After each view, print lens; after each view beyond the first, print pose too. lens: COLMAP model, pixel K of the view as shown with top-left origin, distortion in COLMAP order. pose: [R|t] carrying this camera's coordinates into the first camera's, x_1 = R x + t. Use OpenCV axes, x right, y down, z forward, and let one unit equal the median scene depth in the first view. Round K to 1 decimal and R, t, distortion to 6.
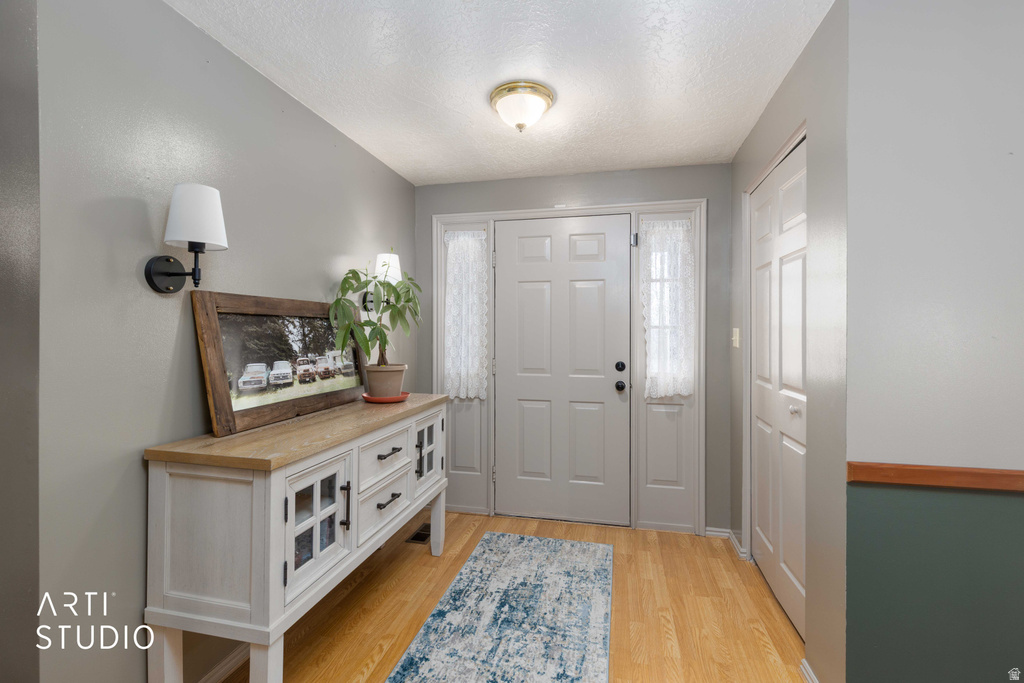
lens RADIAL K [[462.3, 0, 510.4], [0, 462.3, 336.8], [0, 0, 1]] dist [0.010542, -0.002058]
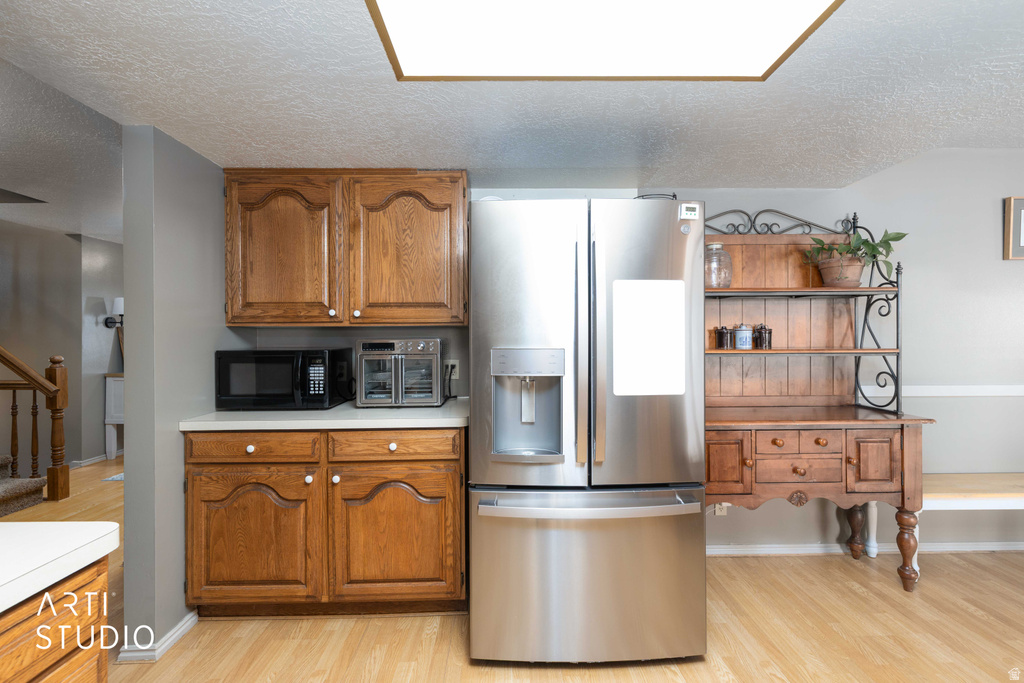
lens RADIAL K [[462.3, 0, 513.7], [0, 462.3, 338.3], [0, 0, 1]] dist [0.010542, -0.002058]
pose [[0.967631, -0.010427, 0.252152, 1.309112], [0.008794, 0.999932, 0.007604, -0.016579], [-0.252215, -0.005141, 0.967658, -3.159544]]
